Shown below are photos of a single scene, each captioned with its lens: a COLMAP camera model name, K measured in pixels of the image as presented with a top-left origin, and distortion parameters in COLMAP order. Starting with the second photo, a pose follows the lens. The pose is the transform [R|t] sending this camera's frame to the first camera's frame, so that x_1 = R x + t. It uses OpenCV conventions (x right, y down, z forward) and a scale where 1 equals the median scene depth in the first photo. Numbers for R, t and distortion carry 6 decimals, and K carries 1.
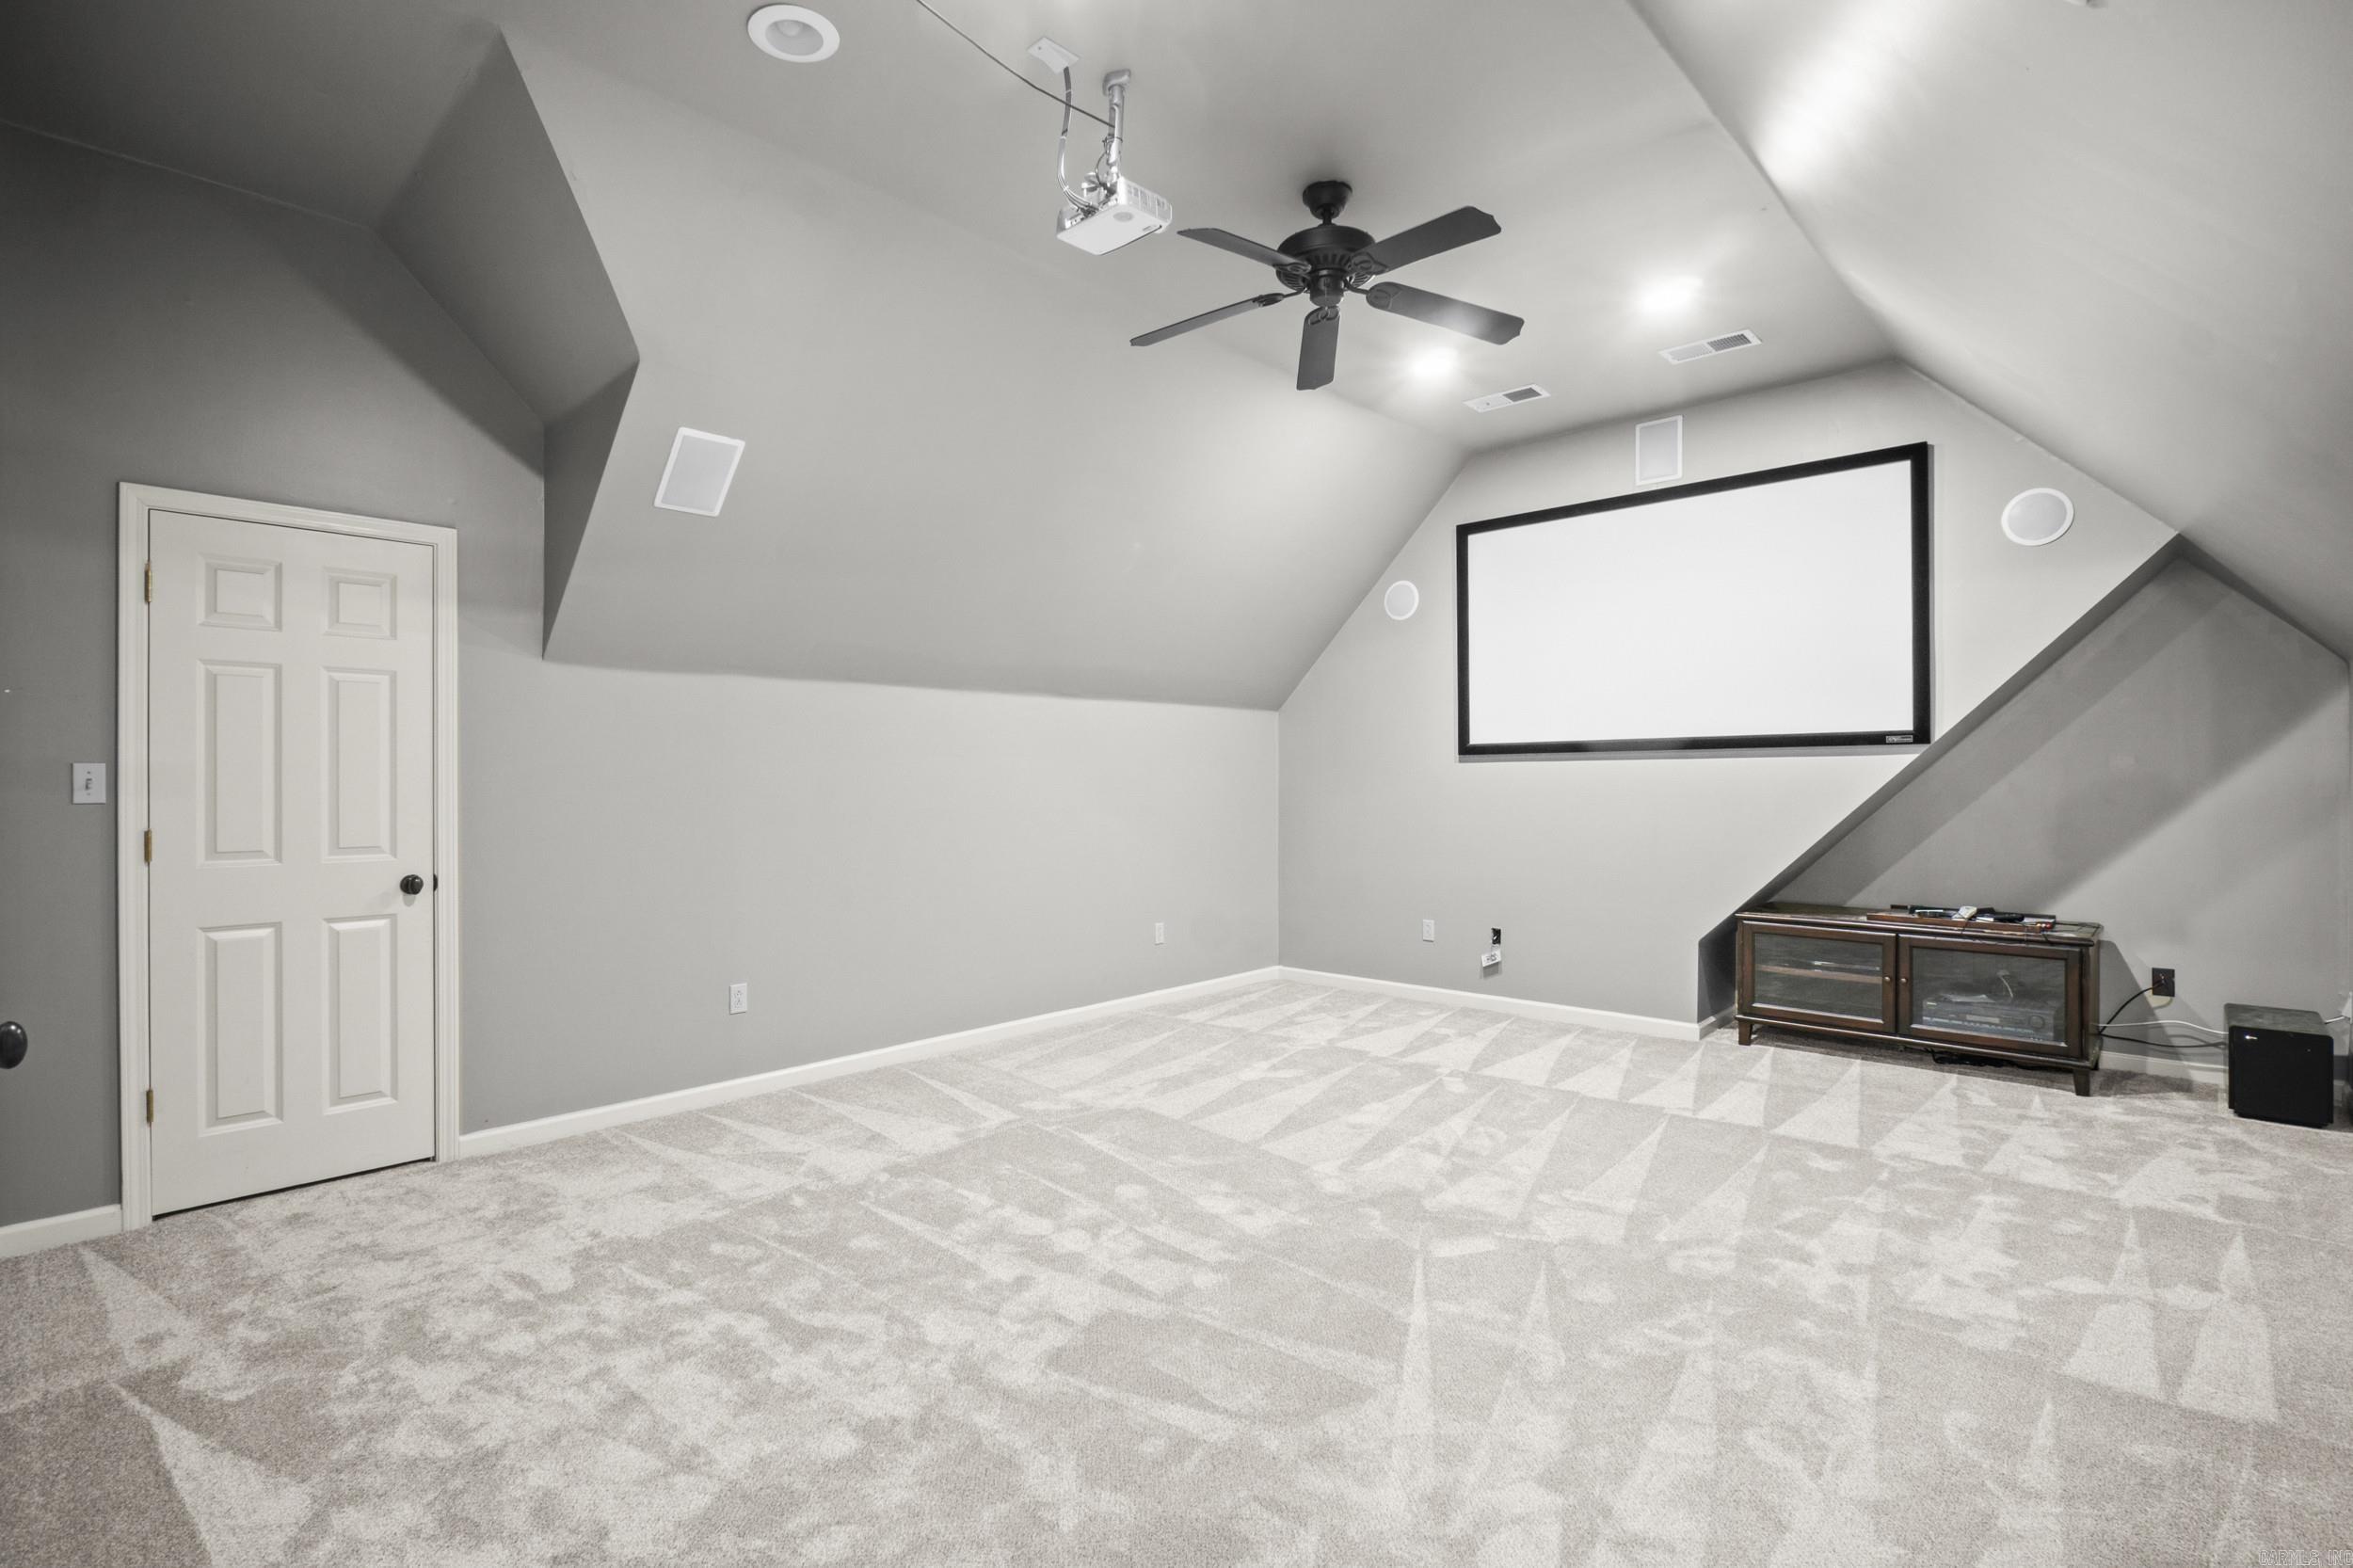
lens RADIAL K [[1080.1, 0, 1173.2], [0, 1080.1, 774.1], [0, 0, 1]] dist [-0.000068, 0.000024]
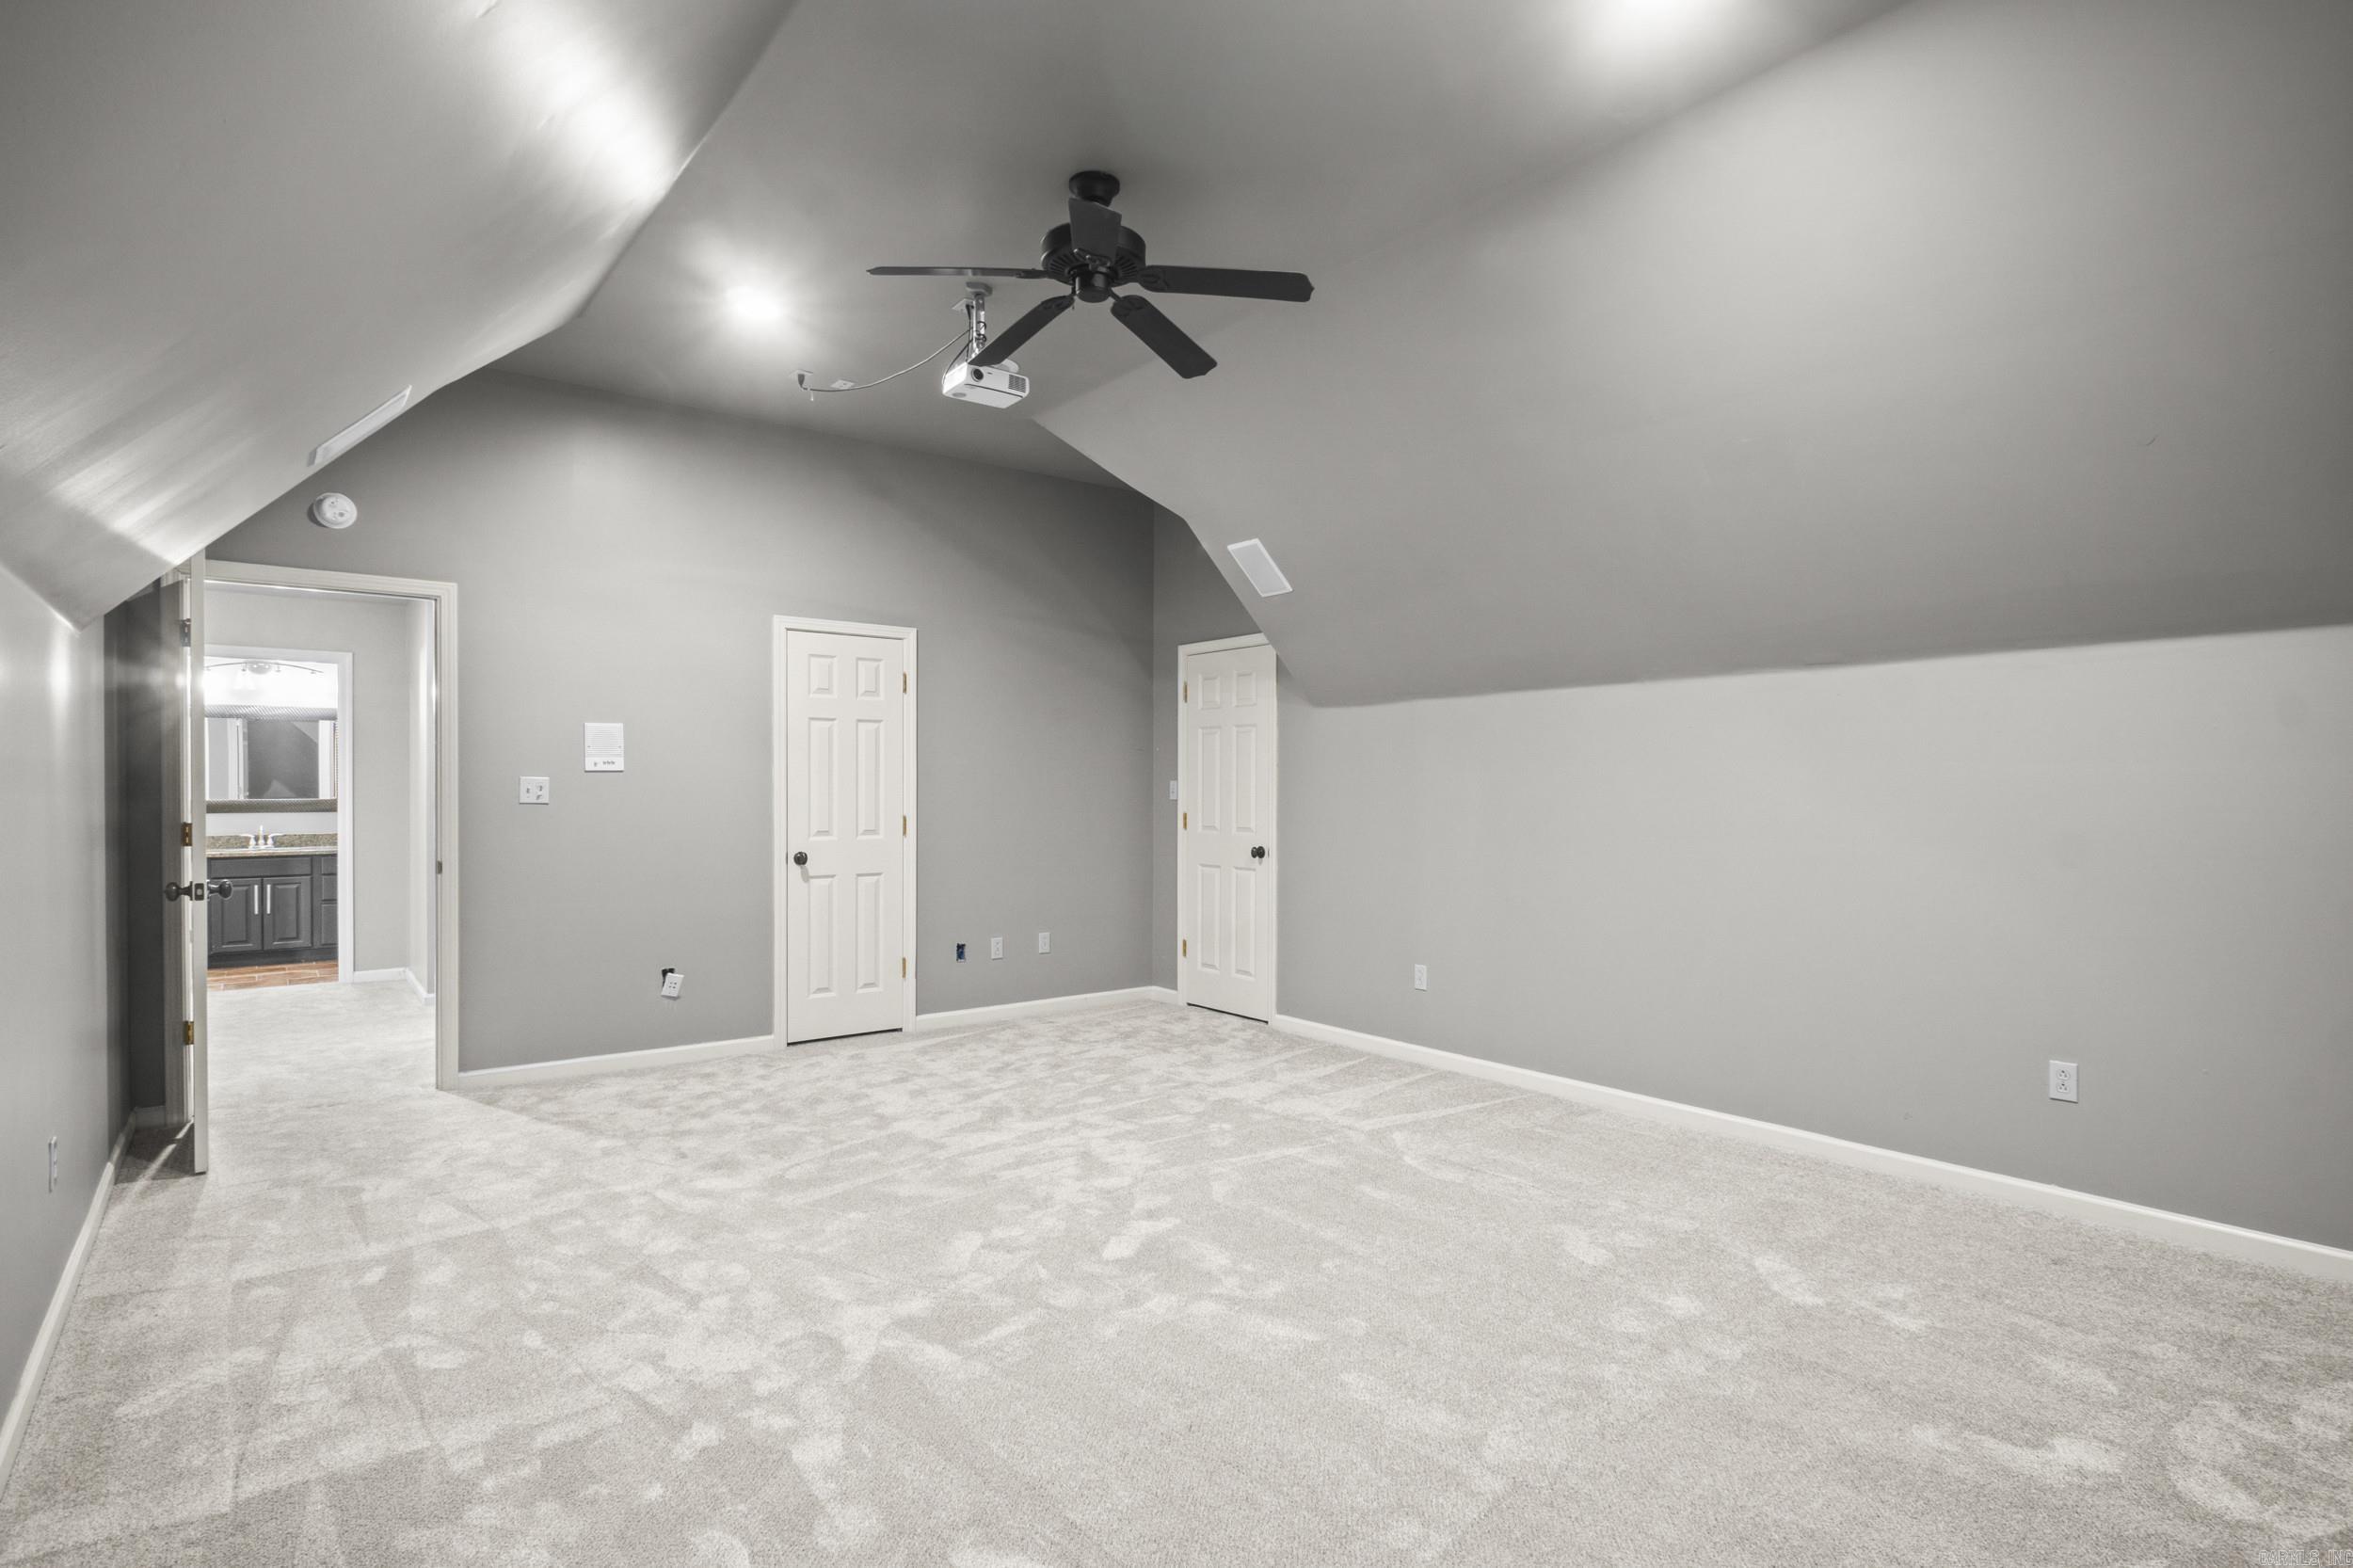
lens RADIAL K [[1200.4, 0, 1173.7], [0, 1200.4, 793.0], [0, 0, 1]] dist [-0.001921, -0.000127]
pose [[-0.149932, 0.009455, -0.988651, 1.112758], [0.004548, 0.999950, 0.008874, -0.005541], [0.988686, -0.003166, -0.149967, 1.128718]]
